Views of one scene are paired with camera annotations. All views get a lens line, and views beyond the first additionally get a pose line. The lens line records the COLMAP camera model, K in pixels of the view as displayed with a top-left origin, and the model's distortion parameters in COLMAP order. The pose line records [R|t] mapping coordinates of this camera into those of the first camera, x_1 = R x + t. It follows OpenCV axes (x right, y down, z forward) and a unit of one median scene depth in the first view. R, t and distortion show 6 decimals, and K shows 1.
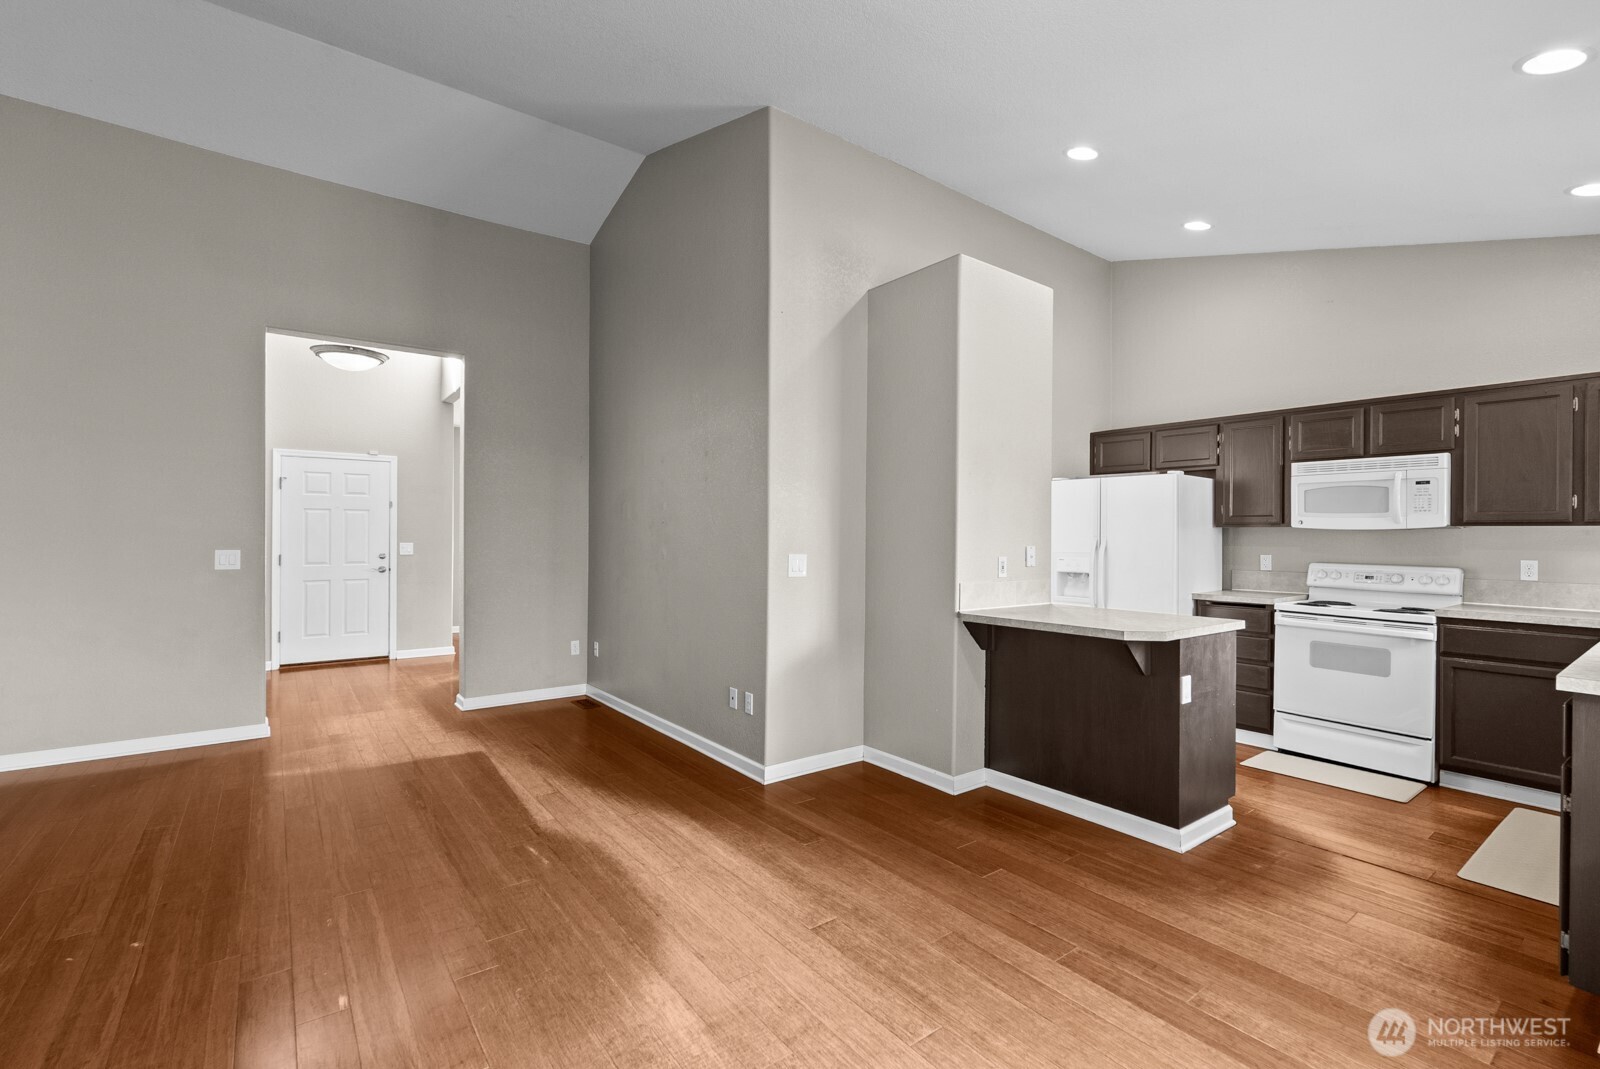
lens RADIAL K [[706.1, 0, 806.0], [0, 706.1, 528.4], [0, 0, 1]] dist [-0.004170, -0.000349]
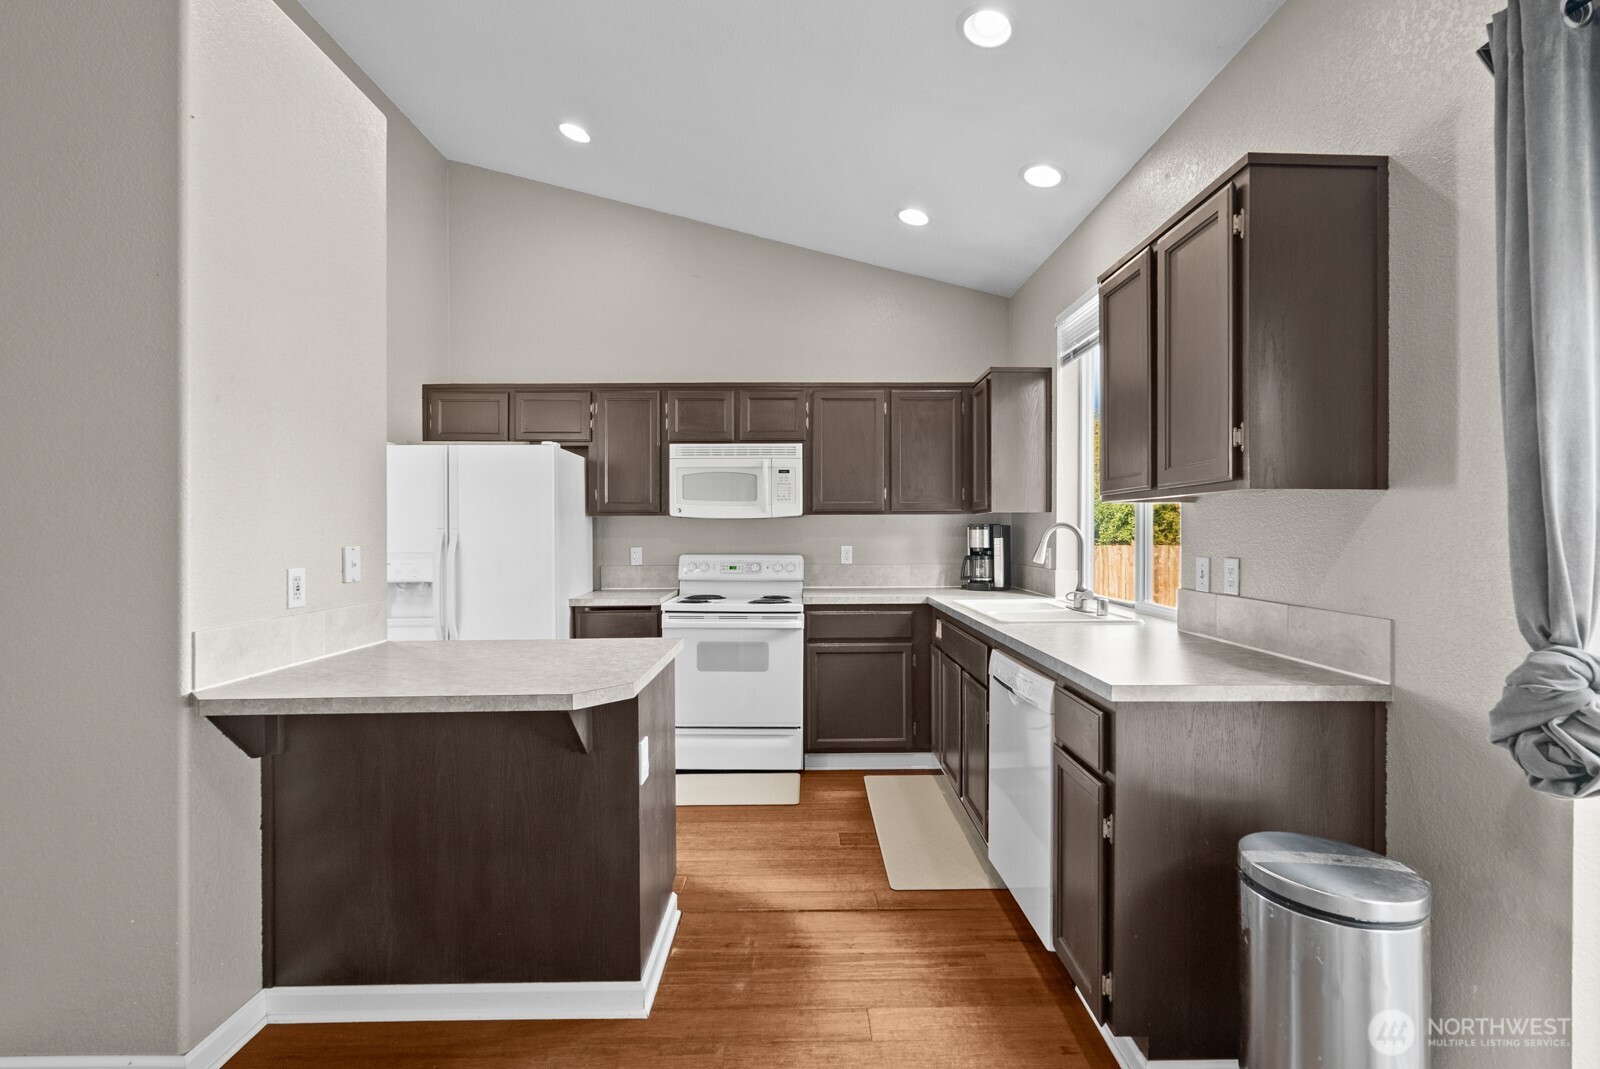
lens RADIAL K [[710.2, 0, 806.0], [0, 710.2, 531.9], [0, 0, 1]] dist [-0.001760, -0.000304]
pose [[0.595023, -0.013443, 0.803596, 0.077168], [0.001911, 0.999881, 0.015312, 0.005656], [-0.803707, -0.007575, 0.594977, 0.368316]]
